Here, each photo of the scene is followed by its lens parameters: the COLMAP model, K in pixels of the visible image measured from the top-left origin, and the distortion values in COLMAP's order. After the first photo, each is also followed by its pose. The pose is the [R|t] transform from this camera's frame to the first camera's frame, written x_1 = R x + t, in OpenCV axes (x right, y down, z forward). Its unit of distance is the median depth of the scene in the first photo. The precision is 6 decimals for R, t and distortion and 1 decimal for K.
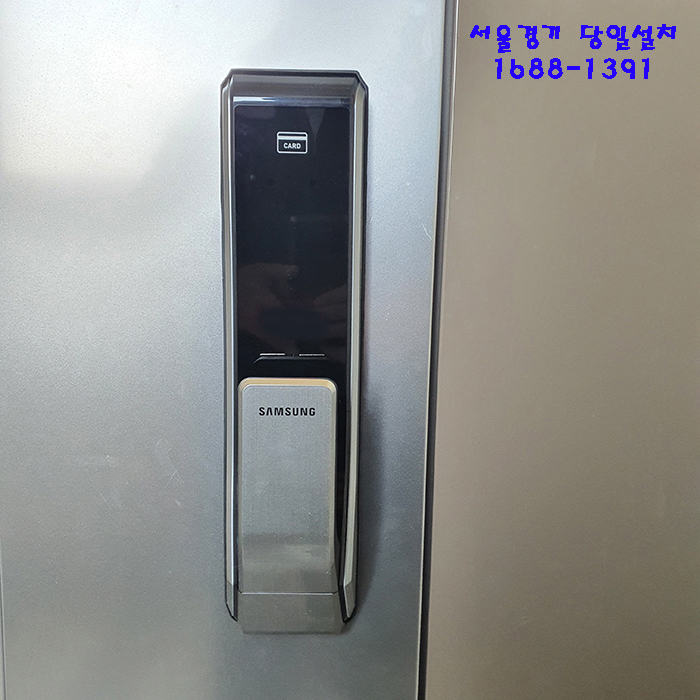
lens RADIAL K [[923.7, 0, 350.0], [0, 923.7, 350.0], [0, 0, 1]] dist [0.020545, -0.018809]
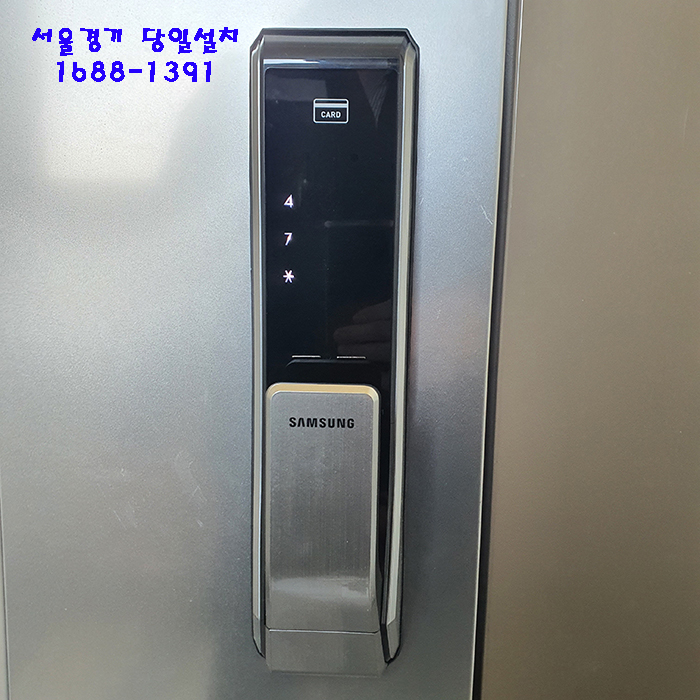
lens RADIAL K [[837.2, 0, 350.0], [0, 837.2, 350.0], [0, 0, 1]] dist [0.022218, -0.009512]
pose [[0.998412, 0.008474, -0.055698, 0.001017], [-0.009137, 0.999890, -0.011656, 0.007572], [0.055593, 0.012146, 0.998380, 0.215464]]
